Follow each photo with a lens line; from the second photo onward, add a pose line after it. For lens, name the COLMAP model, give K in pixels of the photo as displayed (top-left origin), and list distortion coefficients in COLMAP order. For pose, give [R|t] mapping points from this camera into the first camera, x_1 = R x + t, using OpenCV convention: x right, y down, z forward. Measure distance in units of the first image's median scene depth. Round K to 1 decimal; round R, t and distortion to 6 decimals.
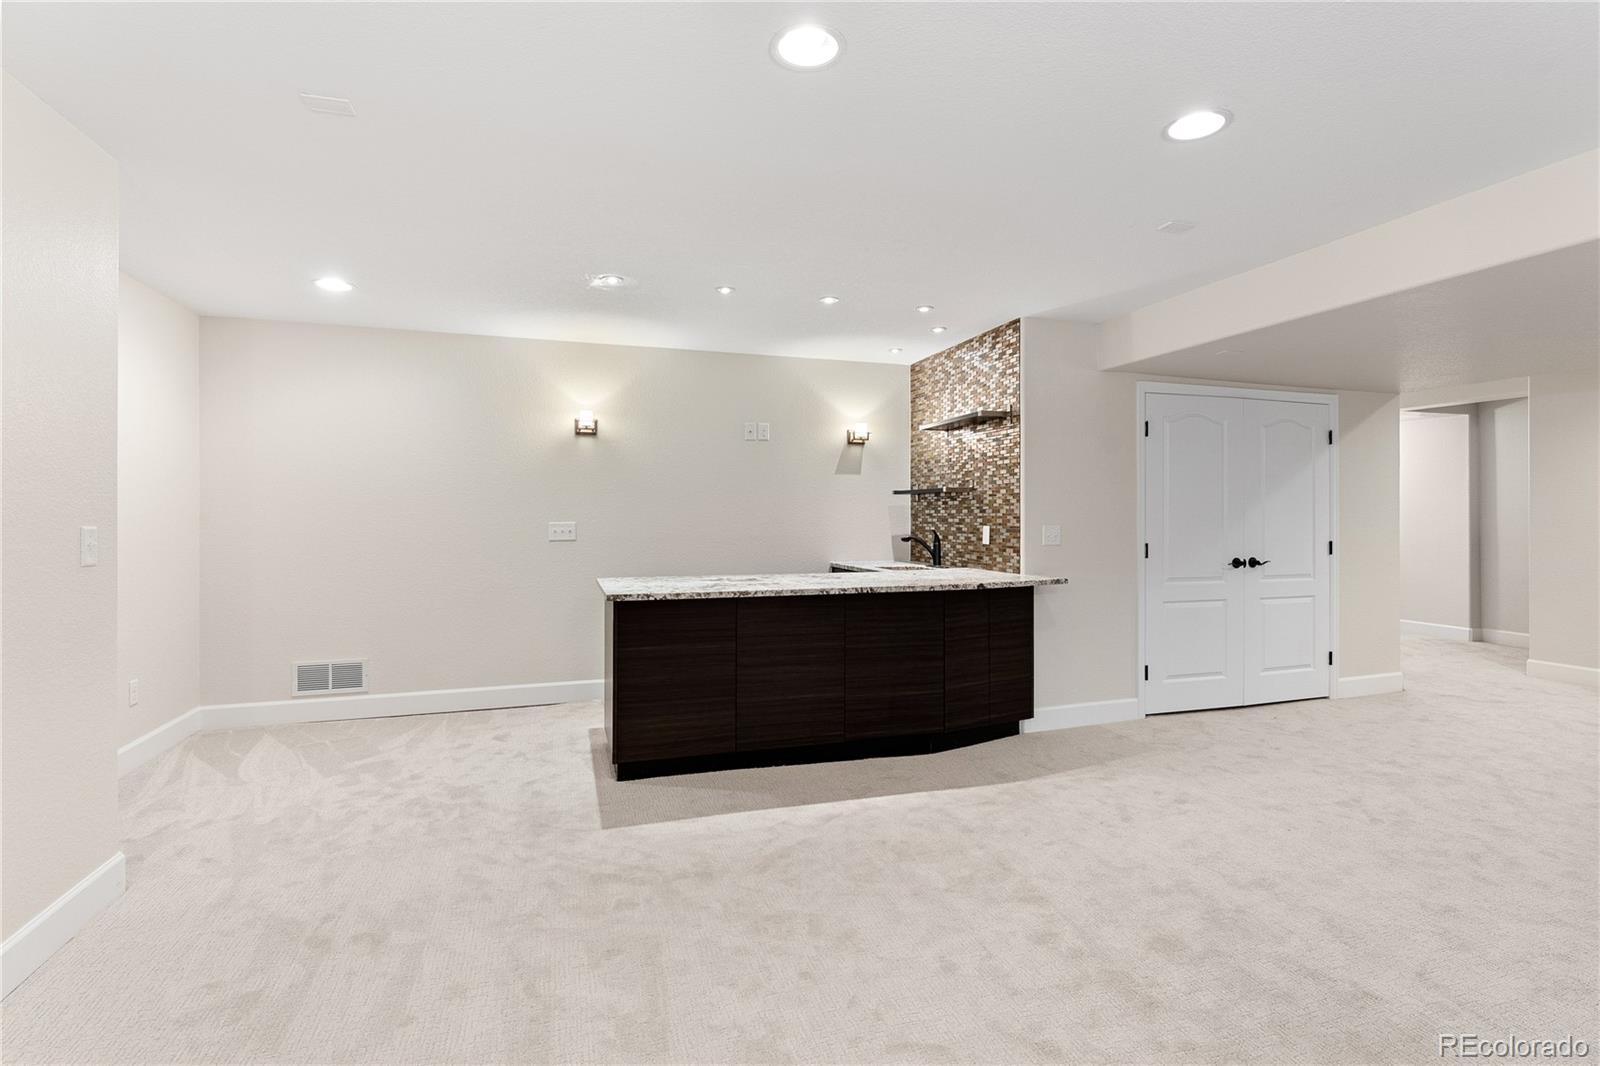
lens RADIAL K [[754.0, 0, 799.0], [0, 754.0, 519.8], [0, 0, 1]] dist [0.005471, 0.000556]
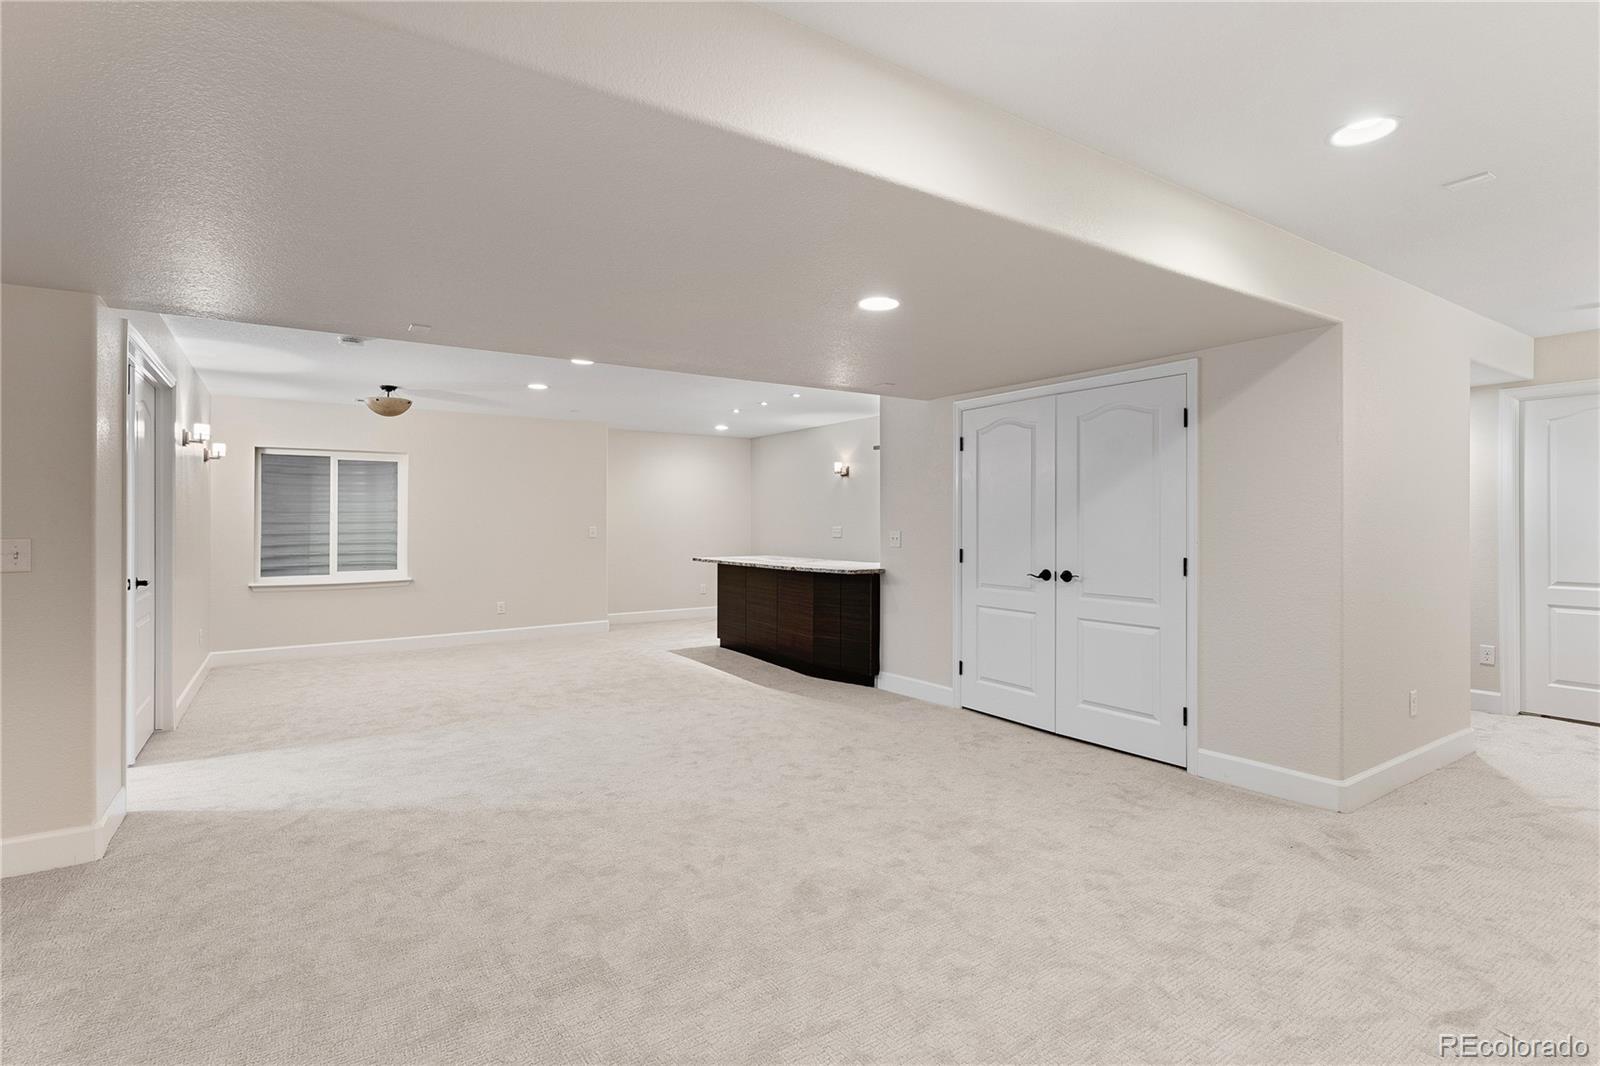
lens RADIAL K [[754.0, 0, 800.9], [0, 754.0, 526.3], [0, 0, 1]] dist [0.005471, 0.000556]
pose [[0.273158, 0.004308, -0.961960, 1.382271], [-0.003441, 0.999988, 0.003501, -0.004463], [0.961963, 0.002353, 0.273170, 0.460601]]
